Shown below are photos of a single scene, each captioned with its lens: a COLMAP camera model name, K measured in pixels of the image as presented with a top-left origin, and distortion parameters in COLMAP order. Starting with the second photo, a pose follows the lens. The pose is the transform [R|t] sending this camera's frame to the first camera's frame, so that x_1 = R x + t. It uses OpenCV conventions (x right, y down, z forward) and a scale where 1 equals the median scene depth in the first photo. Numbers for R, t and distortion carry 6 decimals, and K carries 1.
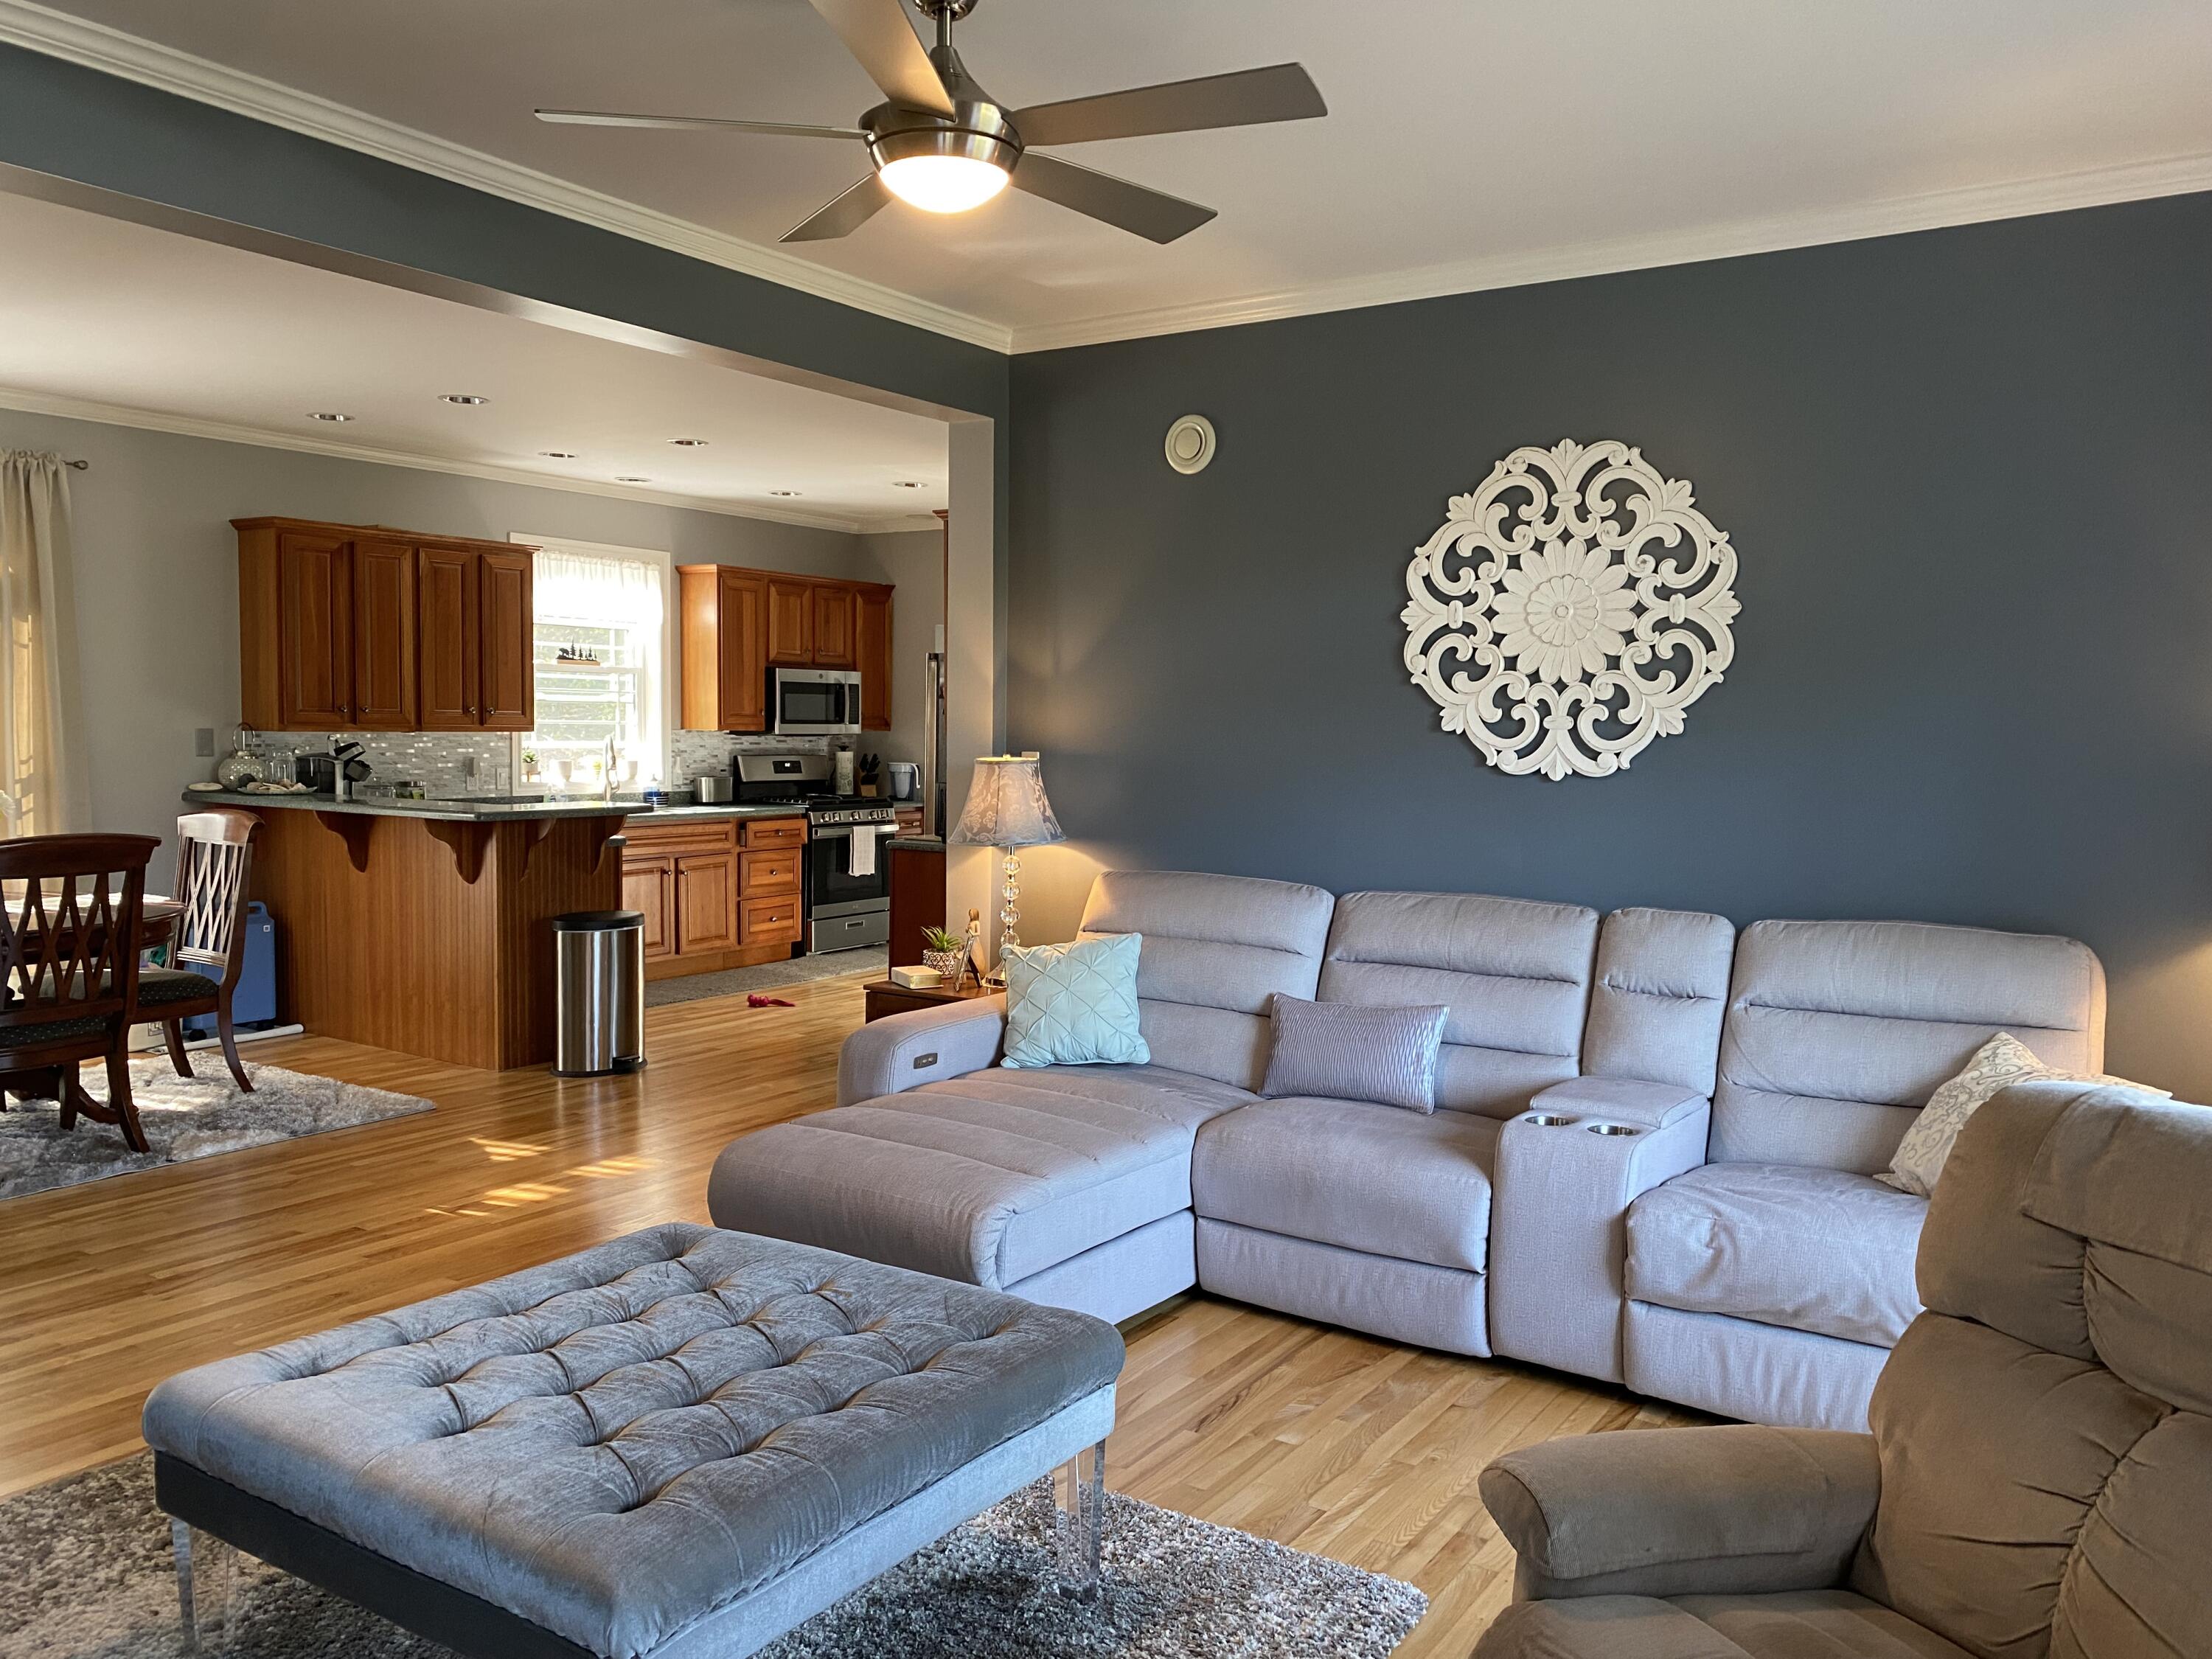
lens RADIAL K [[1704.9, 0, 1129.0], [0, 1704.9, 830.7], [0, 0, 1]] dist [0.001228, -0.000764]
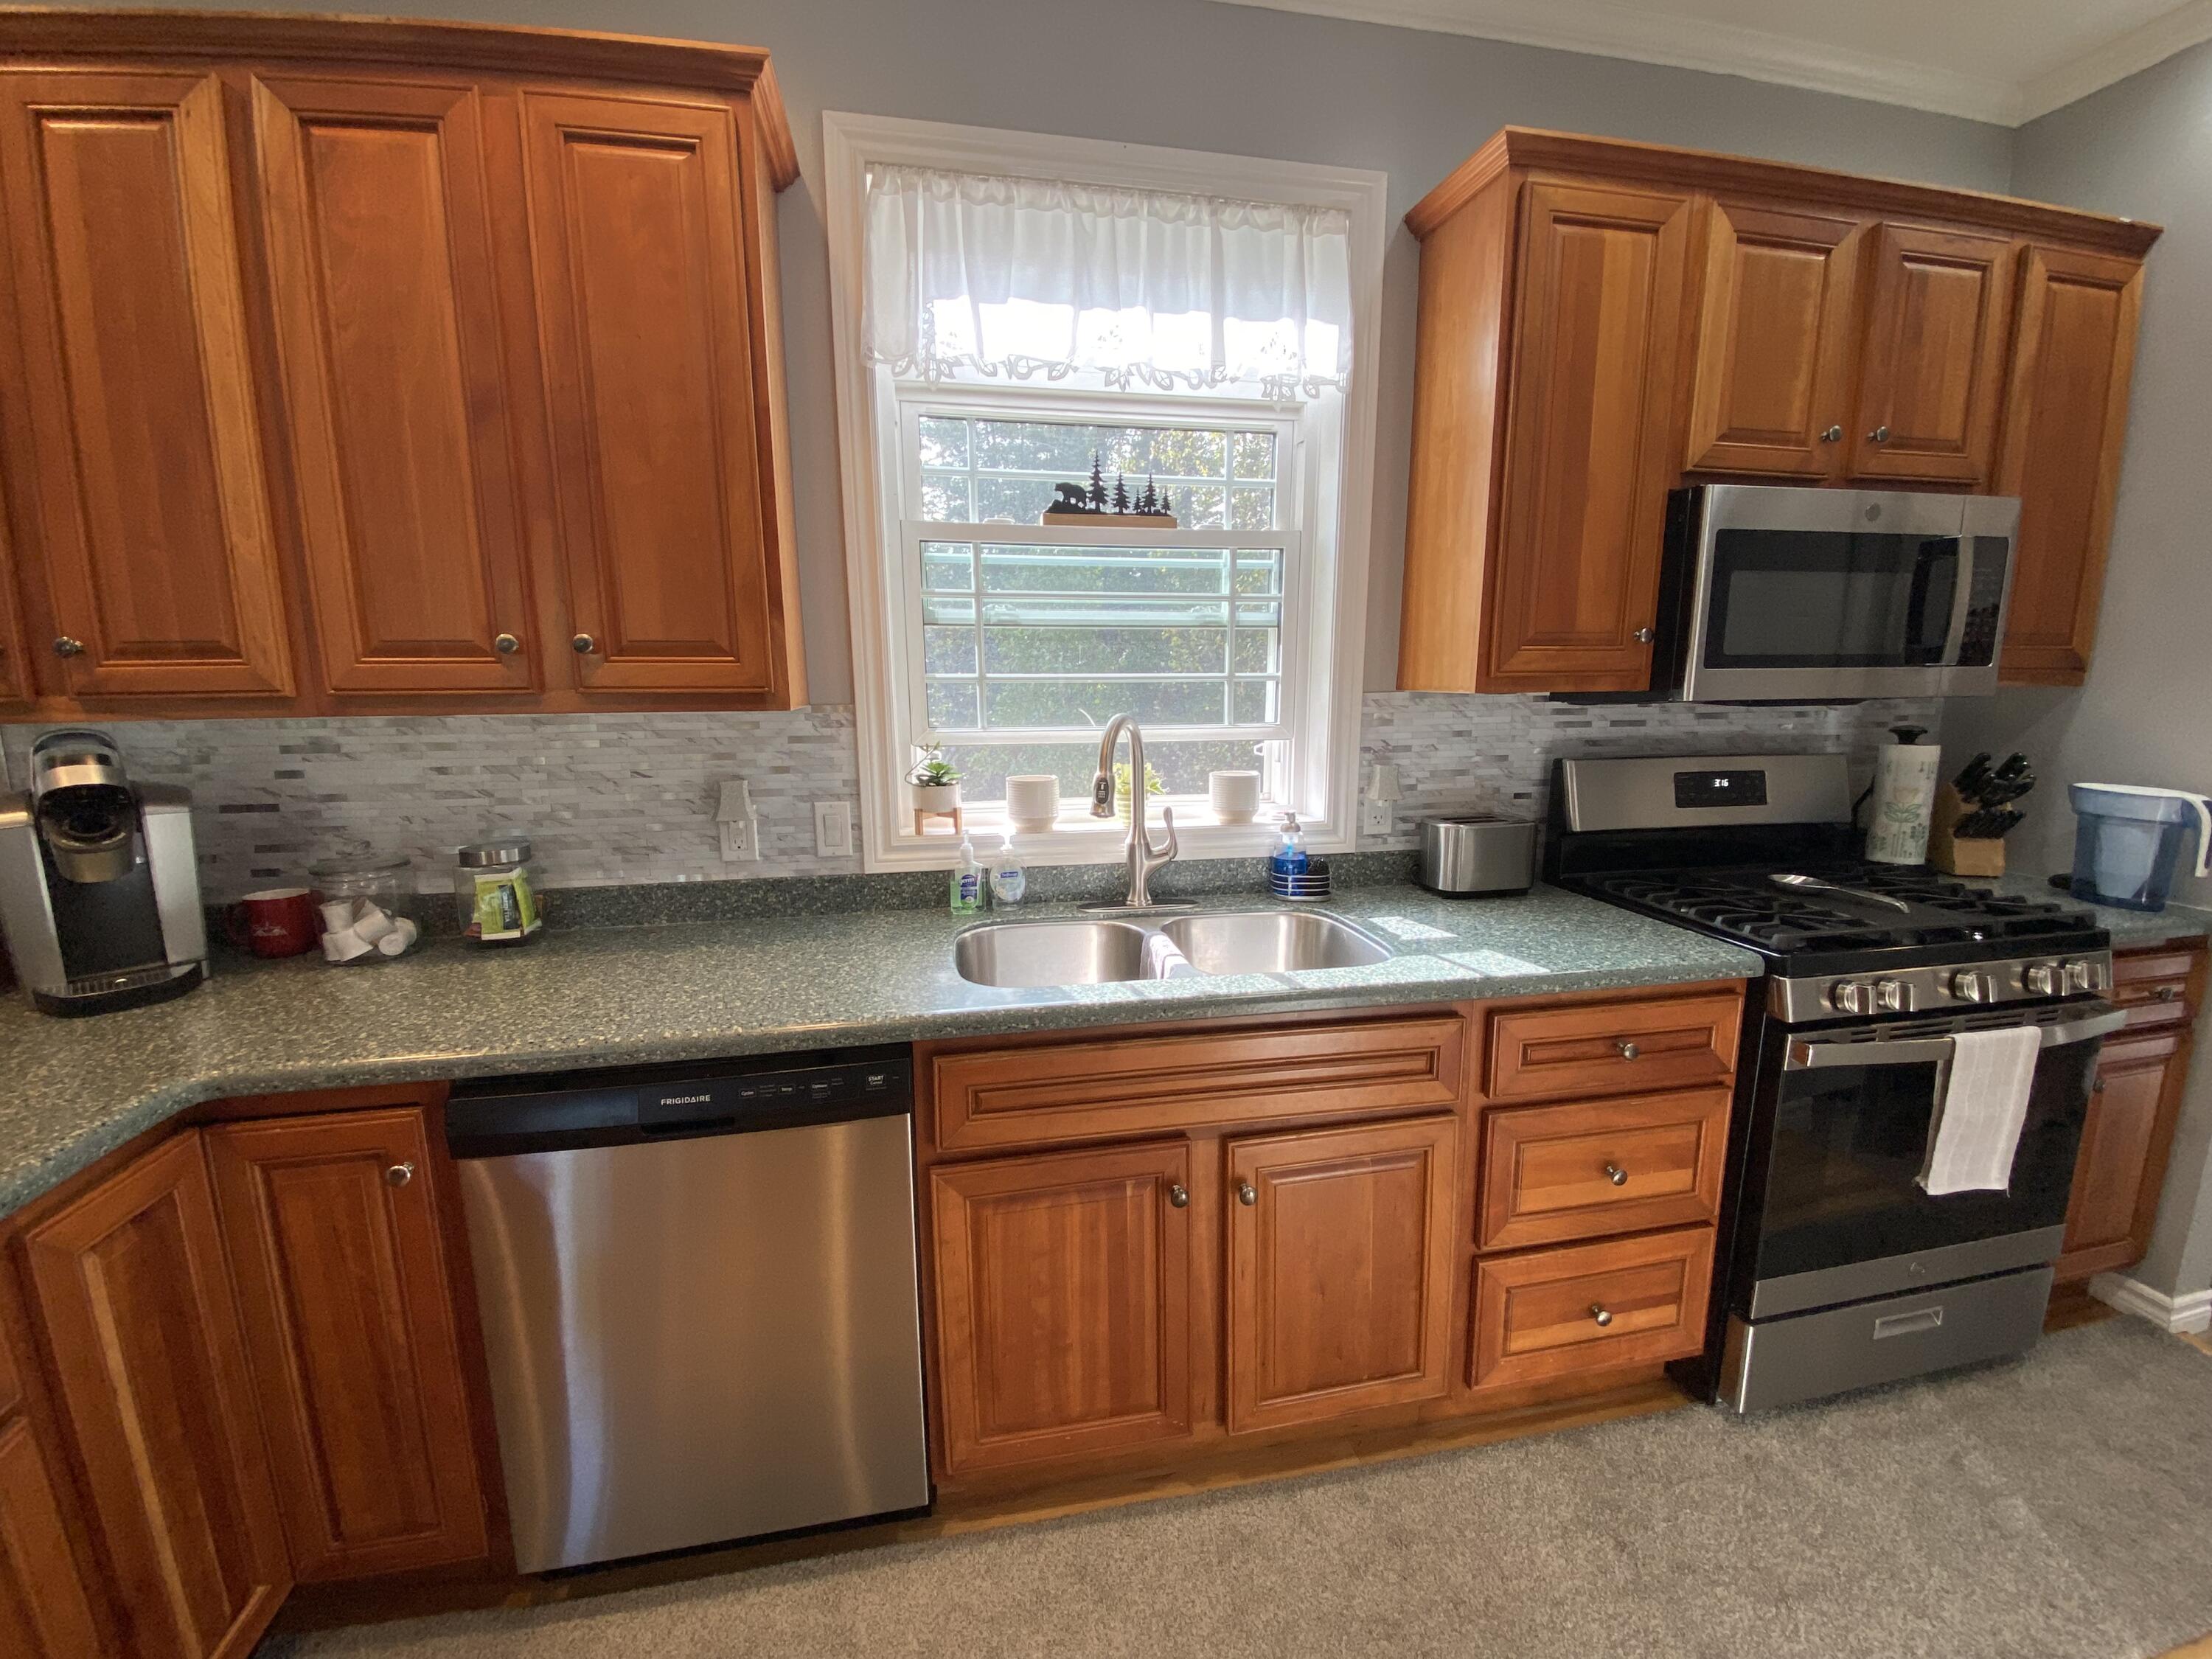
lens RADIAL K [[932.7, 0, 1107.5], [0, 932.7, 838.2], [0, 0, 1]] dist [0.025043, -0.023635]
pose [[0.700776, 0.106949, -0.705319, -0.185372], [-0.029682, 0.992213, 0.120961, -0.059128], [0.712763, -0.063831, 0.698494, 0.951488]]
